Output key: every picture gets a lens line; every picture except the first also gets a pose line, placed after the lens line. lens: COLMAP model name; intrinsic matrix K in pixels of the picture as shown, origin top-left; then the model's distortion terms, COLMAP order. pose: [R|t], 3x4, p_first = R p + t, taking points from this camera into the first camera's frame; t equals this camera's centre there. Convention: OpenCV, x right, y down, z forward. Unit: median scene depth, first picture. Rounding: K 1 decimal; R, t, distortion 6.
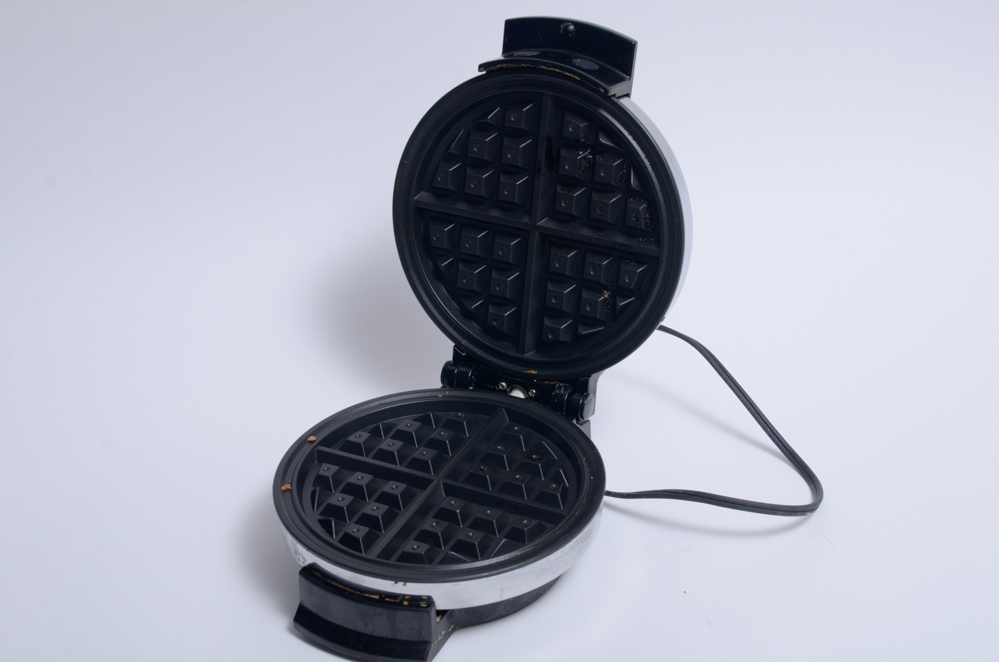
lens RADIAL K [[2094.9, 0, 499.1], [0, 2094.9, 362.2], [0, 0, 1]] dist [0.021199, 2.051289]
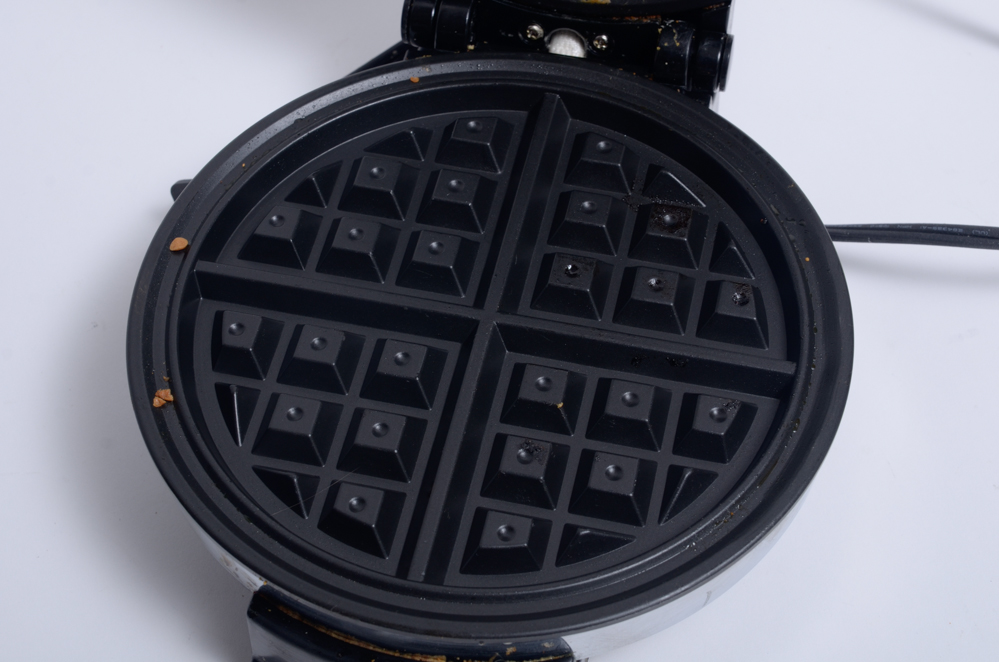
lens RADIAL K [[2094.9, 0, 499.1], [0, 2094.9, 362.2], [0, 0, 1]] dist [0.021199, 2.051289]
pose [[0.973871, -0.174207, 0.145697, -0.091316], [0.107490, 0.918717, 0.380005, -0.104971], [-0.200054, -0.354415, 0.913438, 0.552700]]
